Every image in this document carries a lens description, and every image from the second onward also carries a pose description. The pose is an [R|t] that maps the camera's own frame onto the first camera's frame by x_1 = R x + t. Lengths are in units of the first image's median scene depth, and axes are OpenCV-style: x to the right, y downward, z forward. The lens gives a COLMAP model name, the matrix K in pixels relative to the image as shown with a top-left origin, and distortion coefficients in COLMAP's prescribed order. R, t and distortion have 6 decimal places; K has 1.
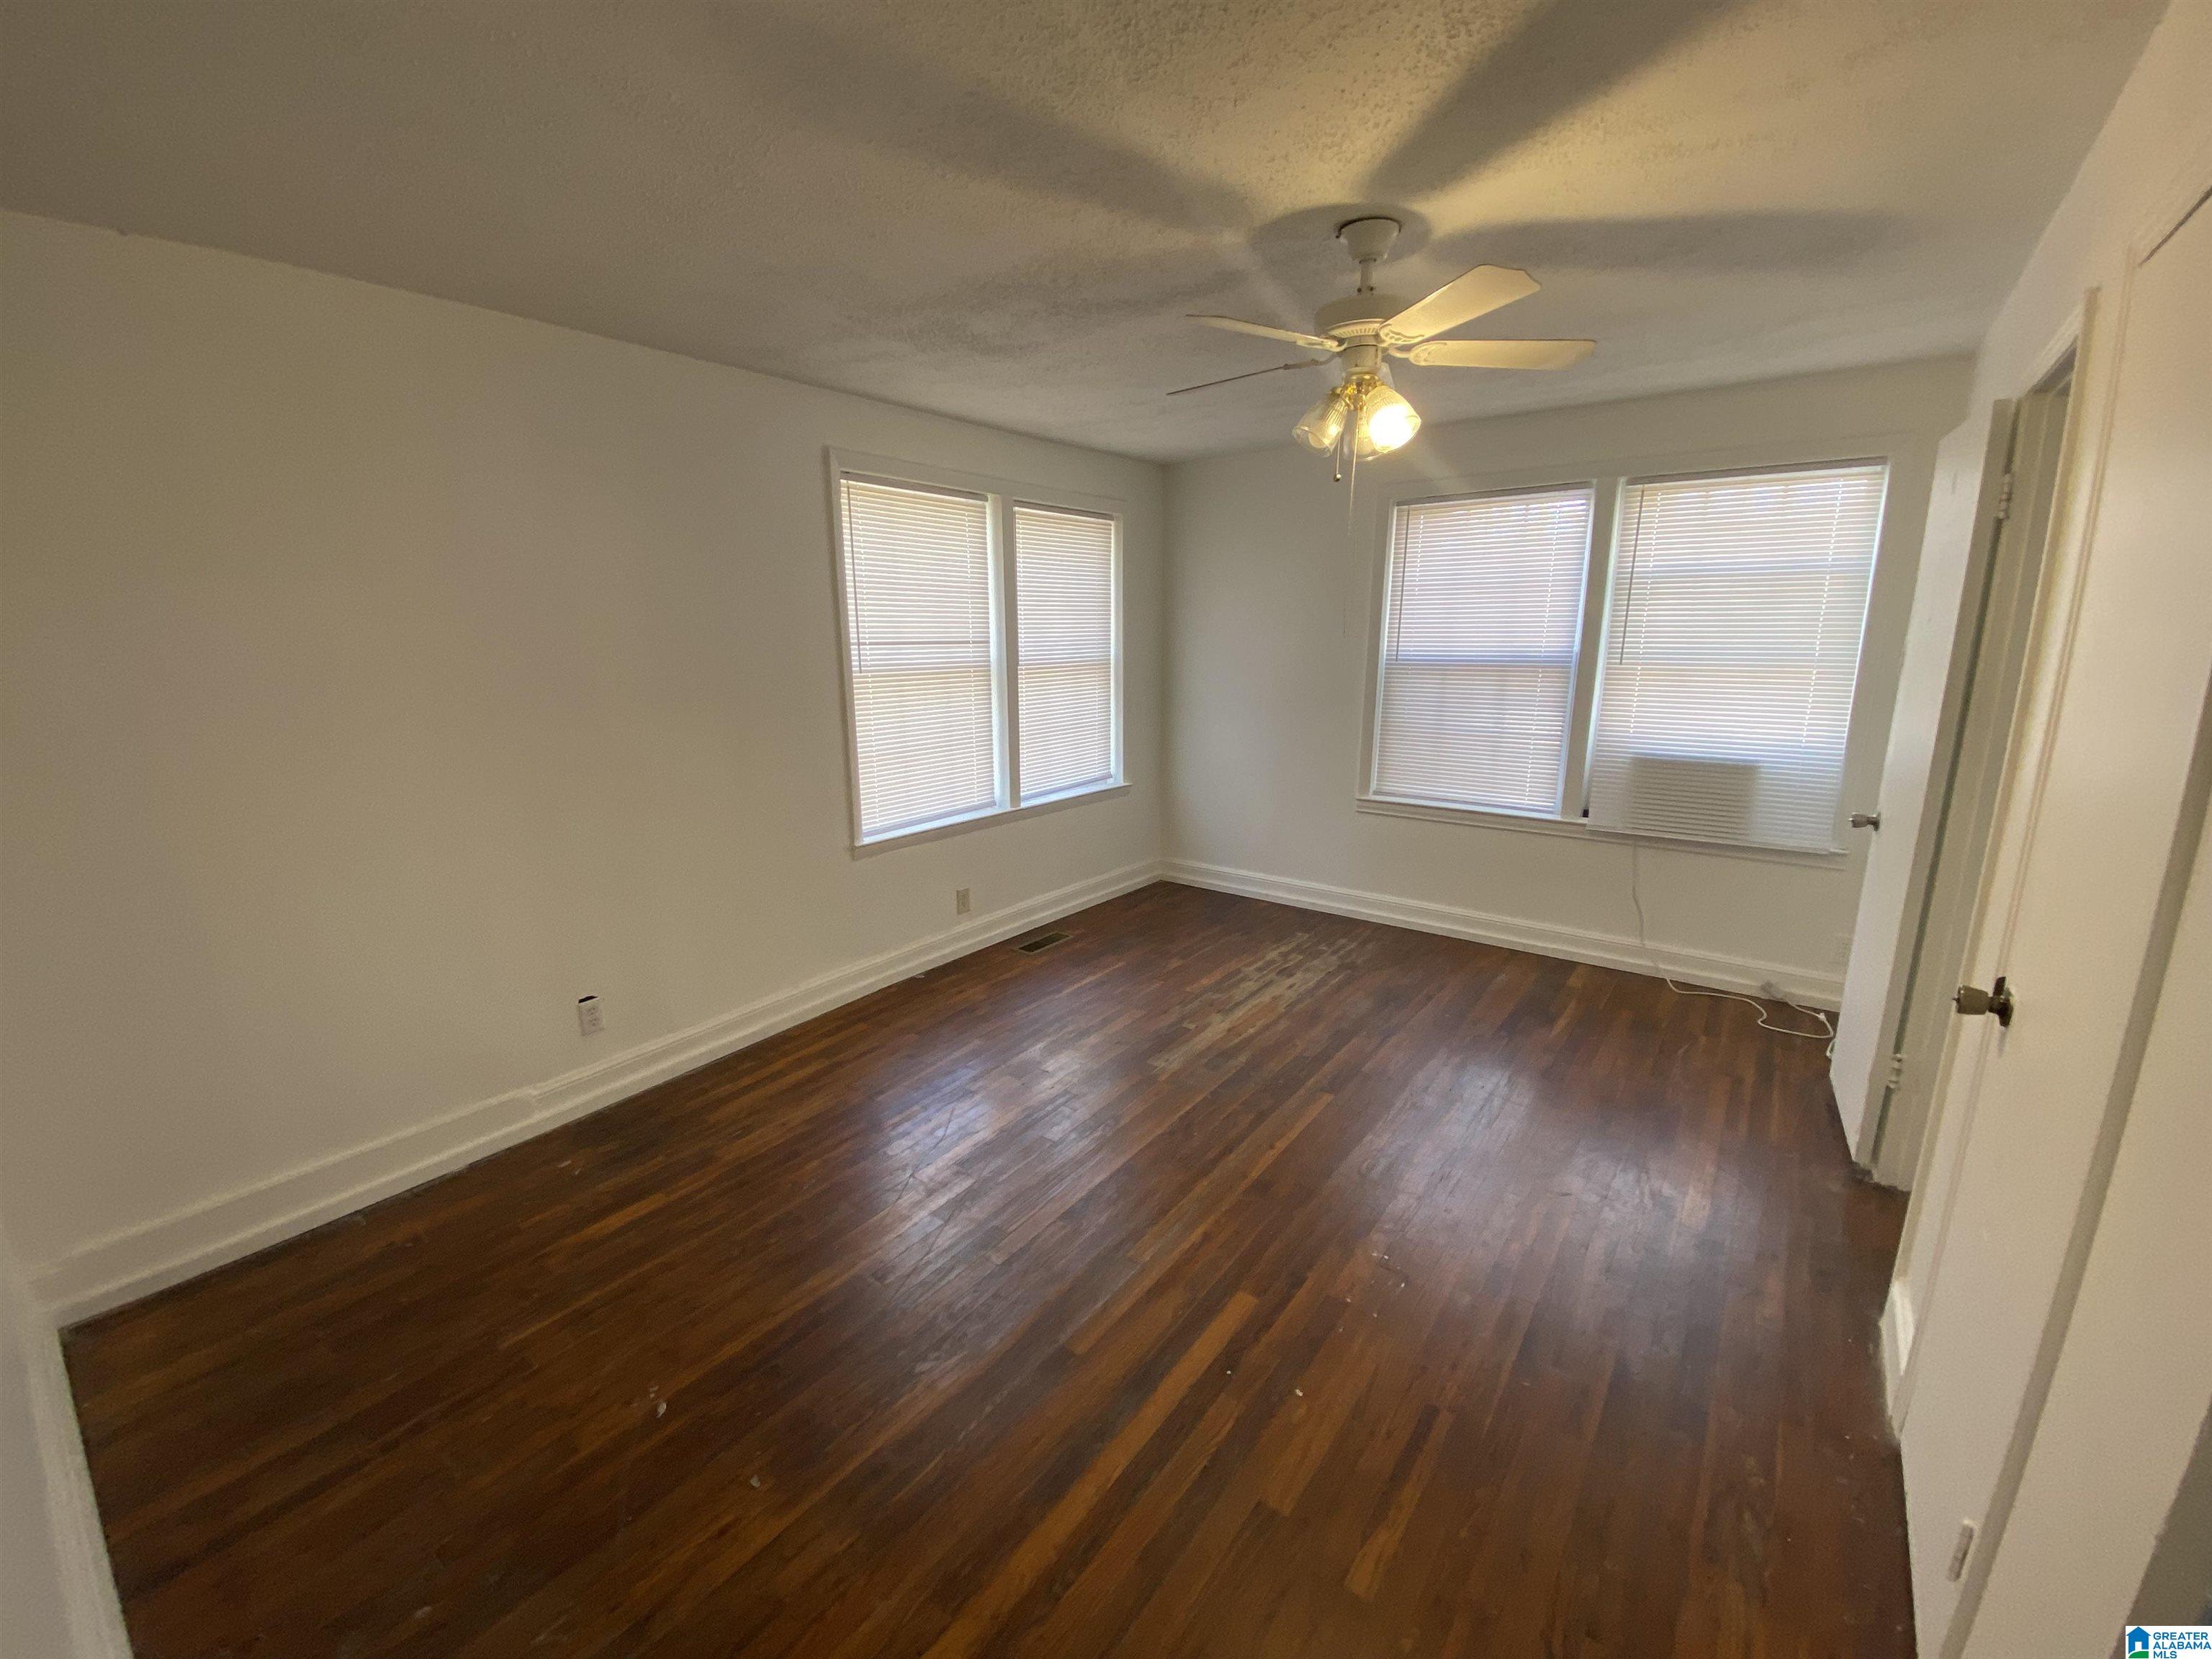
lens RADIAL K [[895.8, 0, 1099.0], [0, 895.8, 835.8], [0, 0, 1]] dist [0.013280, -0.016259]
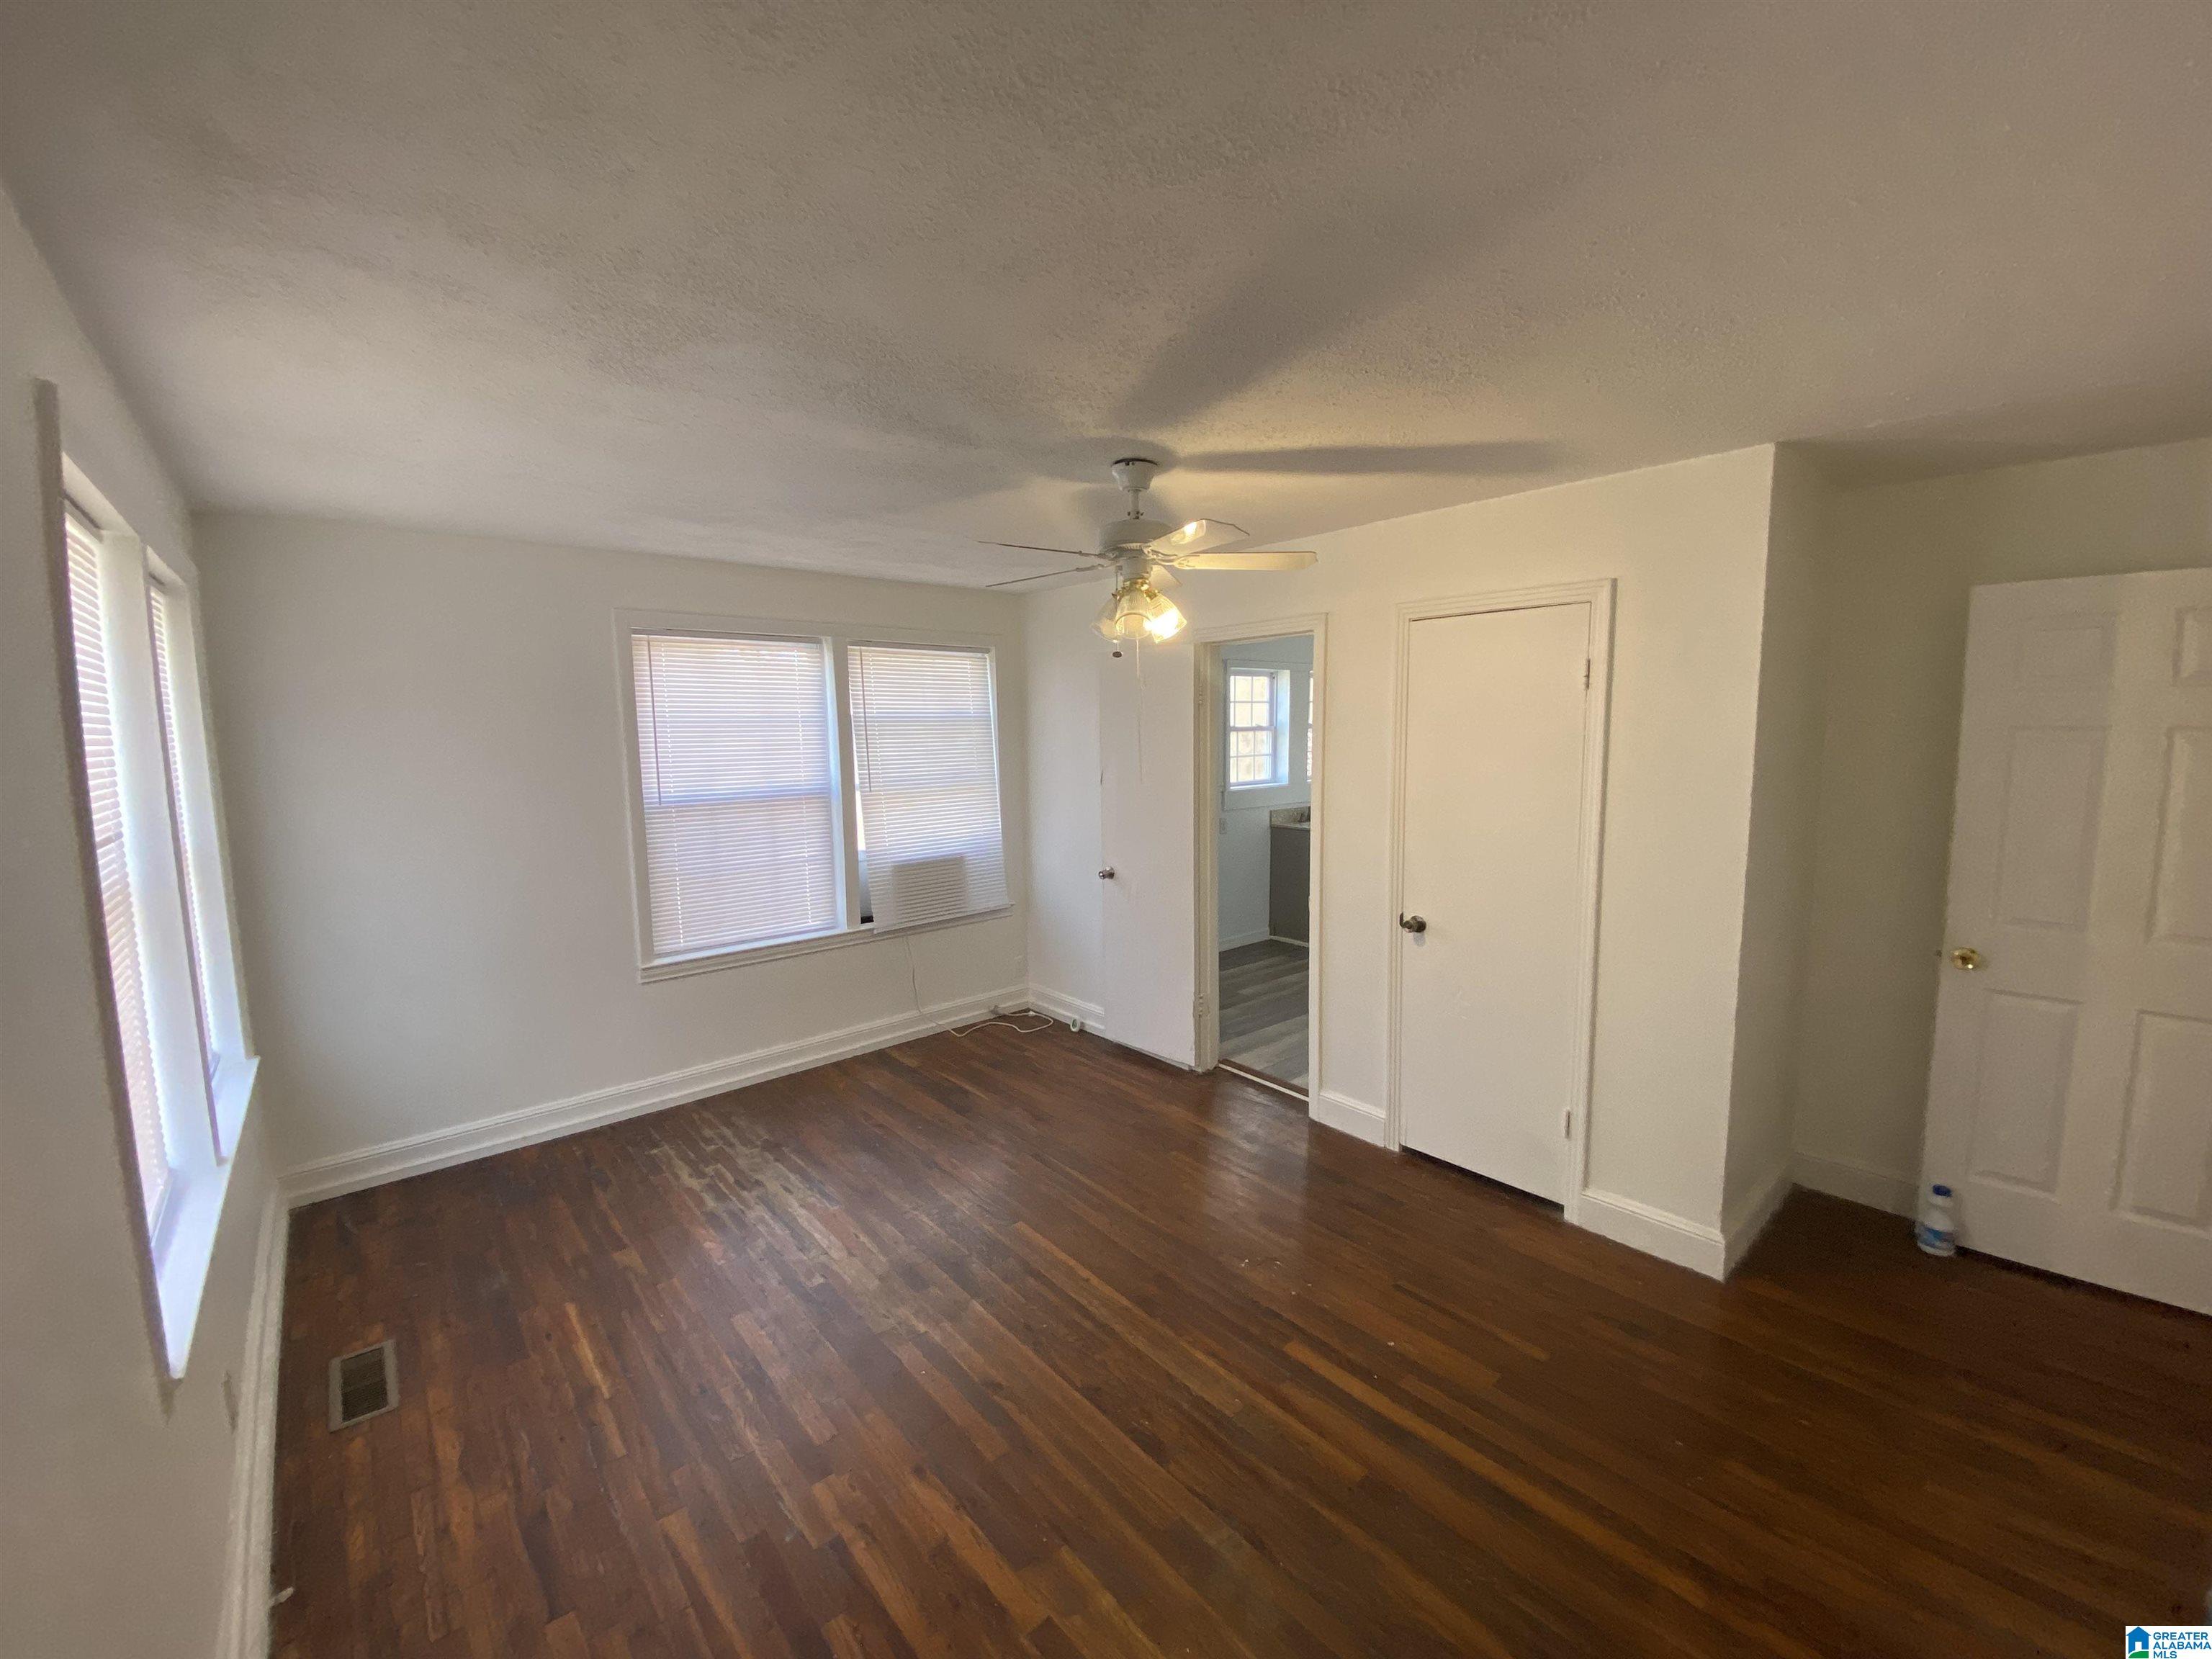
lens RADIAL K [[895.8, 0, 1102.9], [0, 895.8, 832.9], [0, 0, 1]] dist [0.013280, -0.016259]
pose [[0.189132, -0.116825, 0.974977, -0.535585], [0.234782, 0.969479, 0.070622, -0.152544], [-0.953471, 0.215550, 0.210788, 0.485027]]
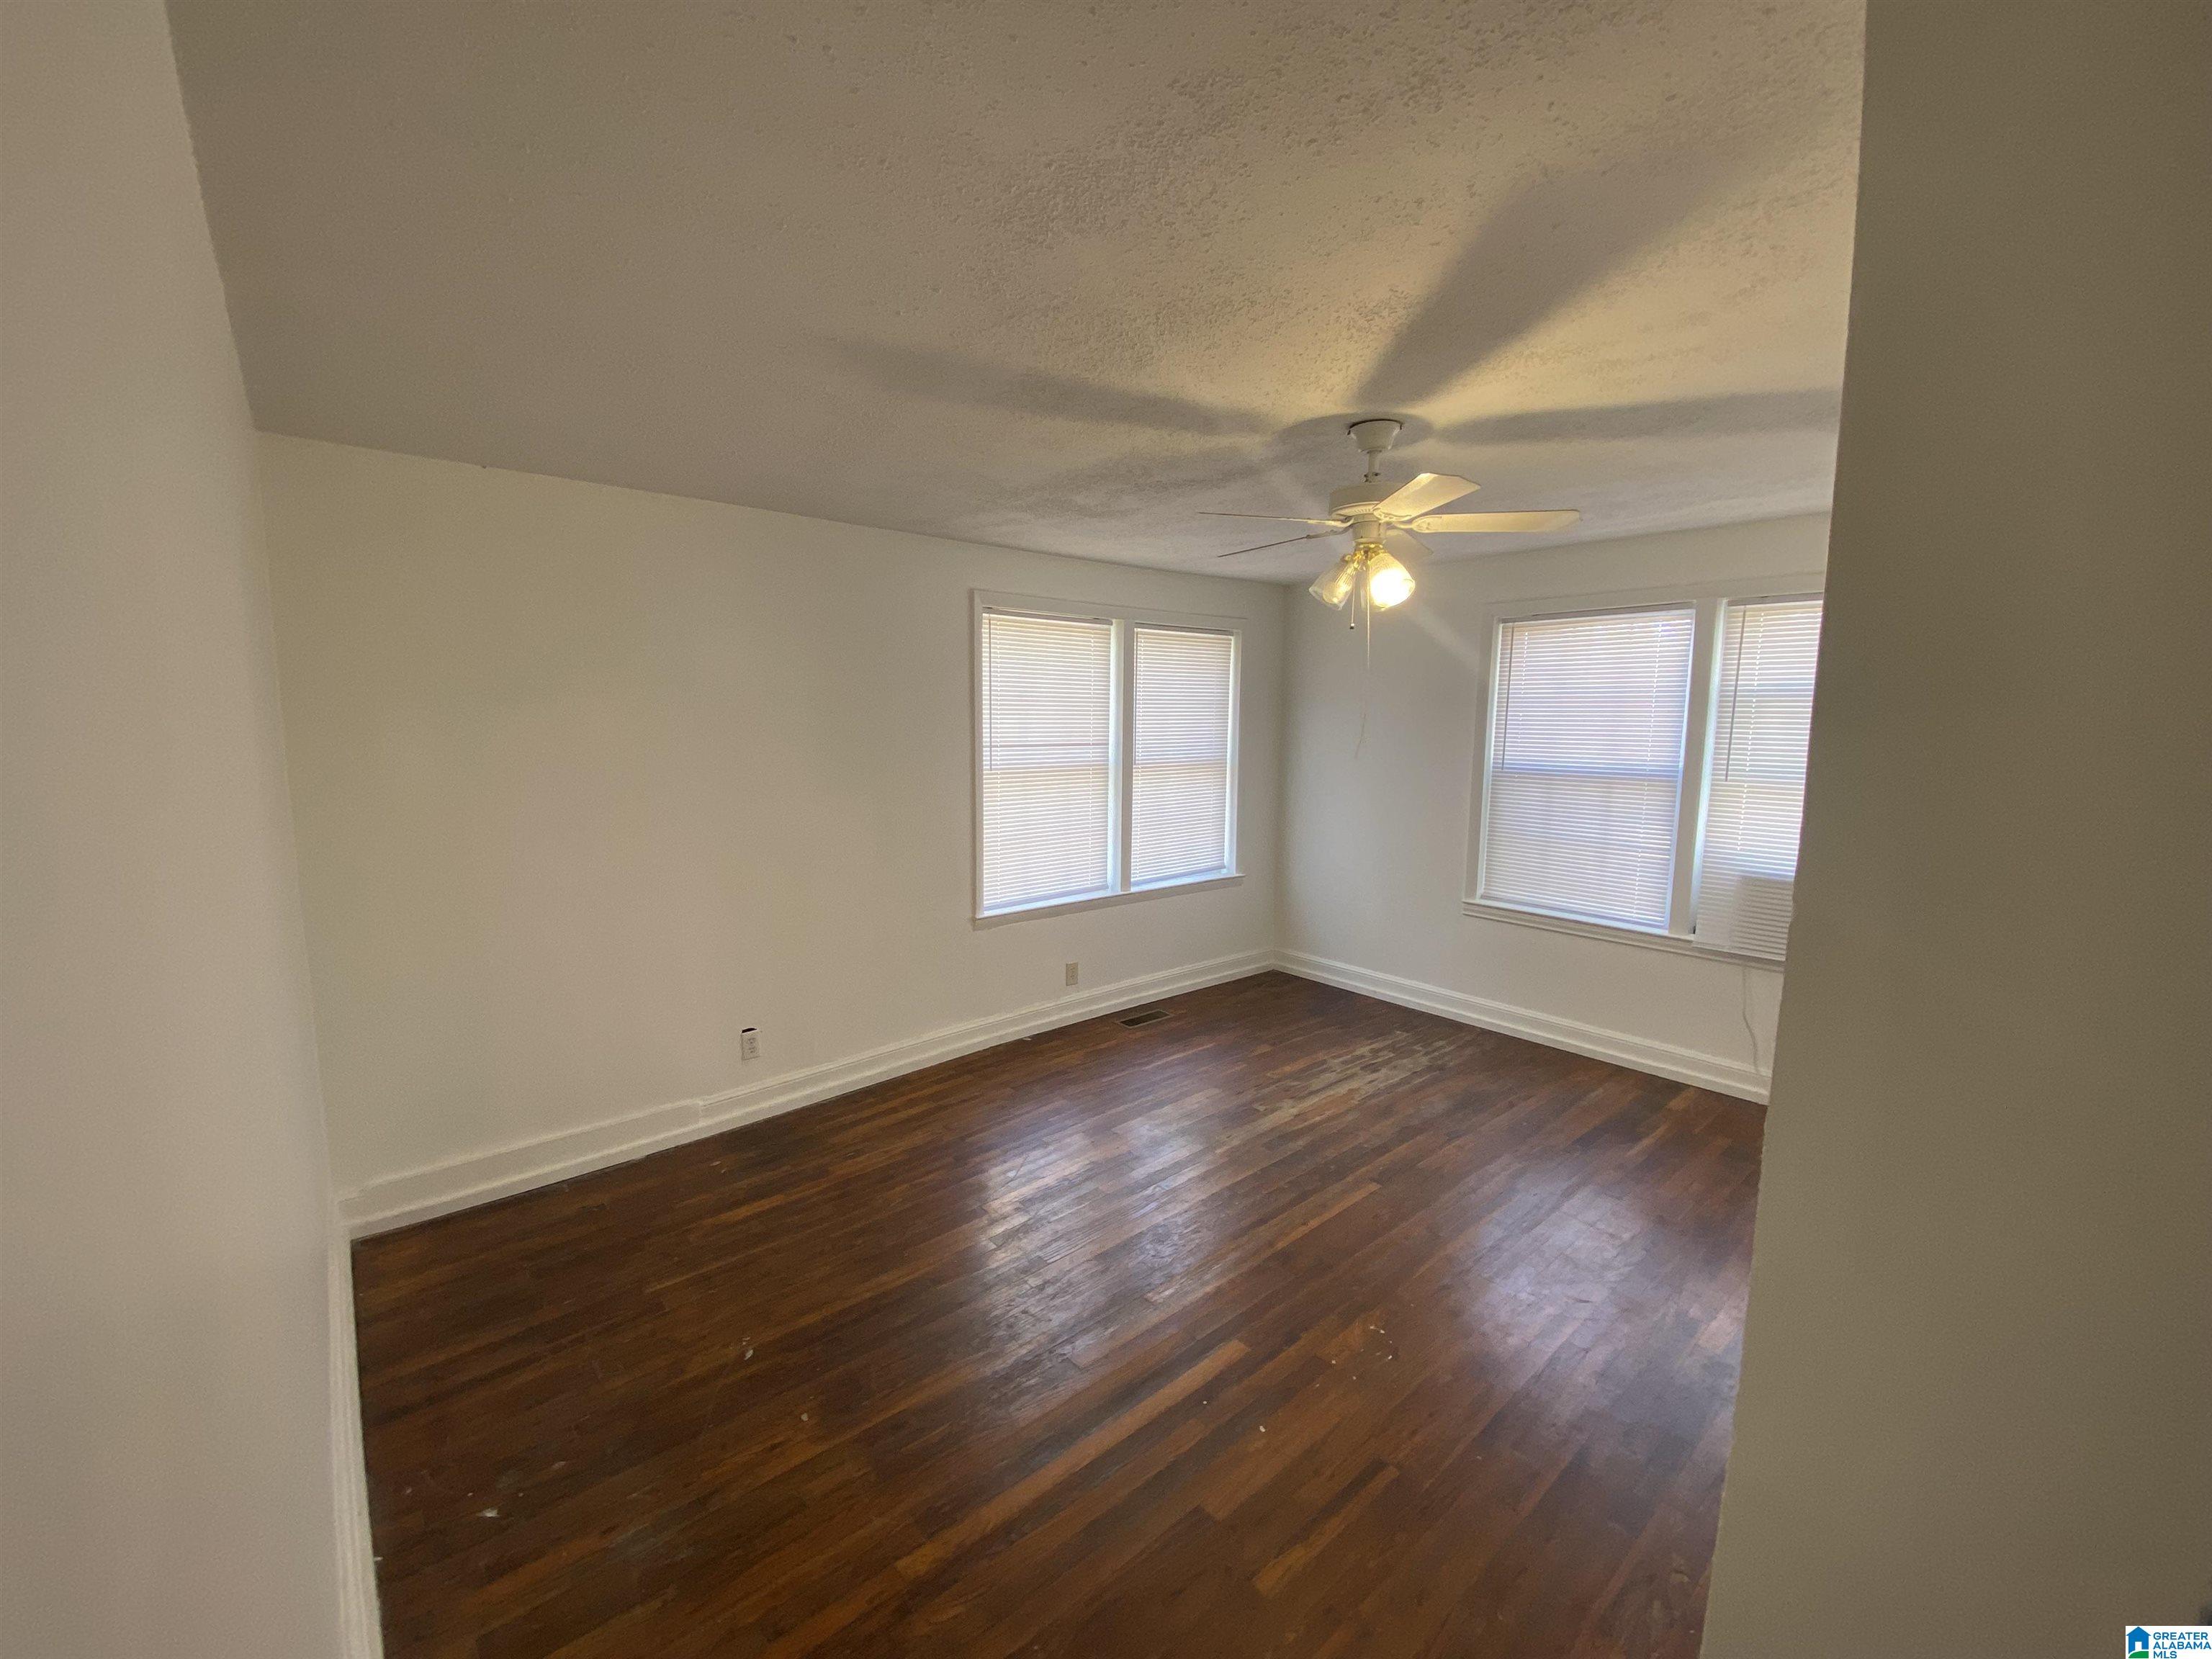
lens RADIAL K [[895.8, 0, 1090.3], [0, 895.8, 829.9], [0, 0, 1]] dist [0.013280, -0.016259]
pose [[0.977309, 0.039150, -0.208168, 0.106559], [-0.059847, 0.993765, -0.094072, -0.001939], [0.203187, 0.104396, 0.973559, -0.103600]]
